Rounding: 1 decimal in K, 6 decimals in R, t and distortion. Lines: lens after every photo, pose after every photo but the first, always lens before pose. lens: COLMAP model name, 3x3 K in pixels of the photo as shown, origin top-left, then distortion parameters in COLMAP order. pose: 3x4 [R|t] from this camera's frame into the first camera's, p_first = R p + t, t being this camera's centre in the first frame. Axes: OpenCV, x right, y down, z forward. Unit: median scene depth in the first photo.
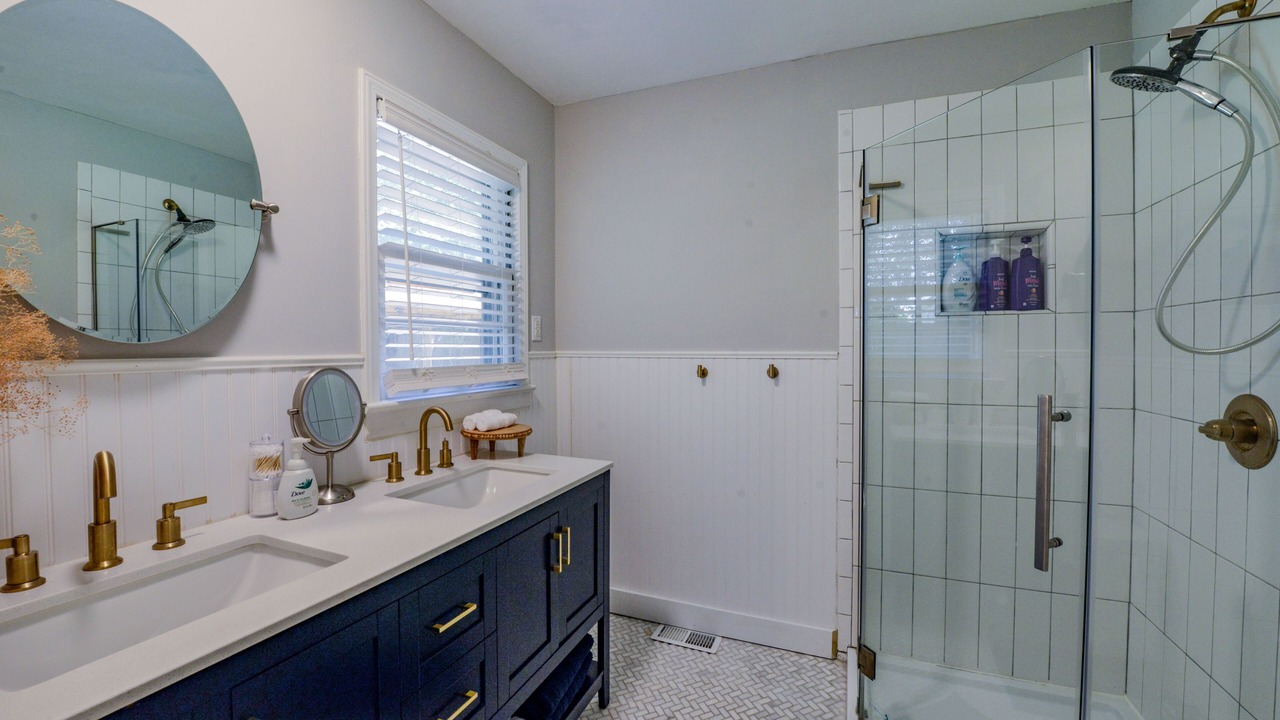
lens RADIAL K [[508.5, 0, 645.1], [0, 508.5, 355.4], [0, 0, 1]] dist [-0.013491, -0.003746]
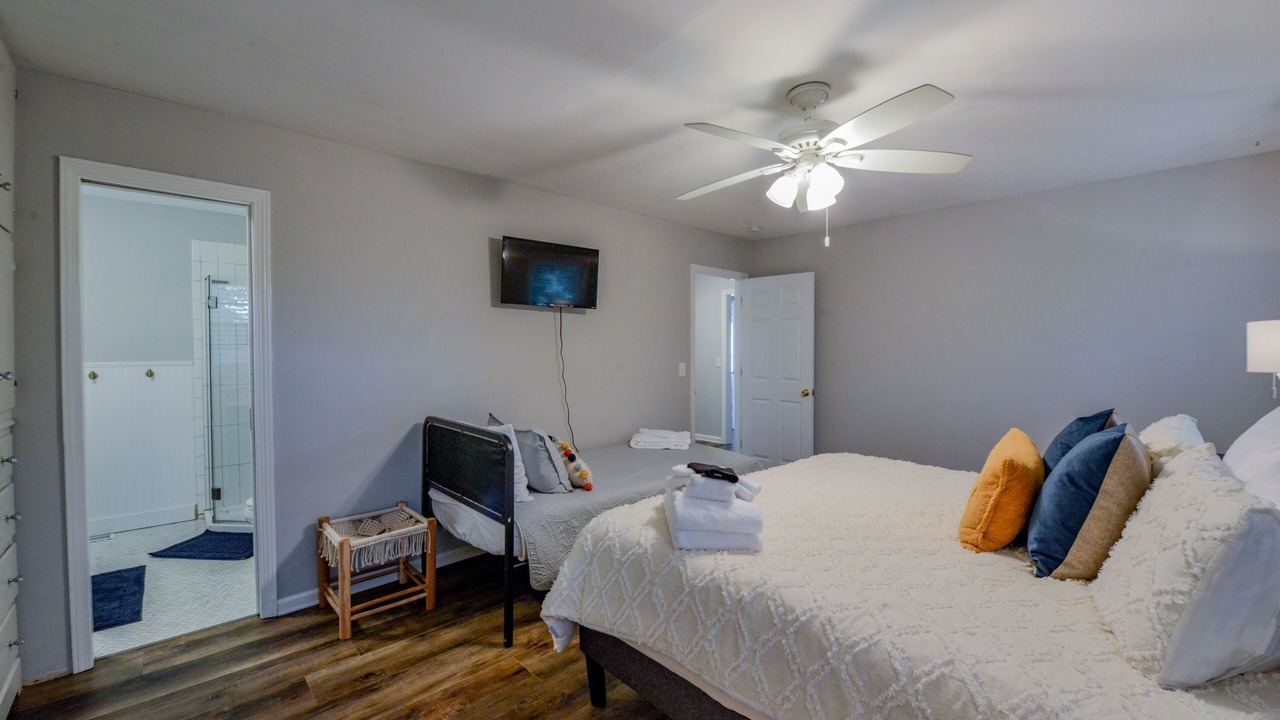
lens RADIAL K [[508.5, 0, 645.1], [0, 508.5, 355.4], [0, 0, 1]] dist [-0.013491, -0.003746]
pose [[0.430102, -0.016211, 0.902635, -0.613429], [0.014509, 0.999834, 0.011043, -0.025665], [-0.902664, 0.008347, 0.430265, -1.398550]]
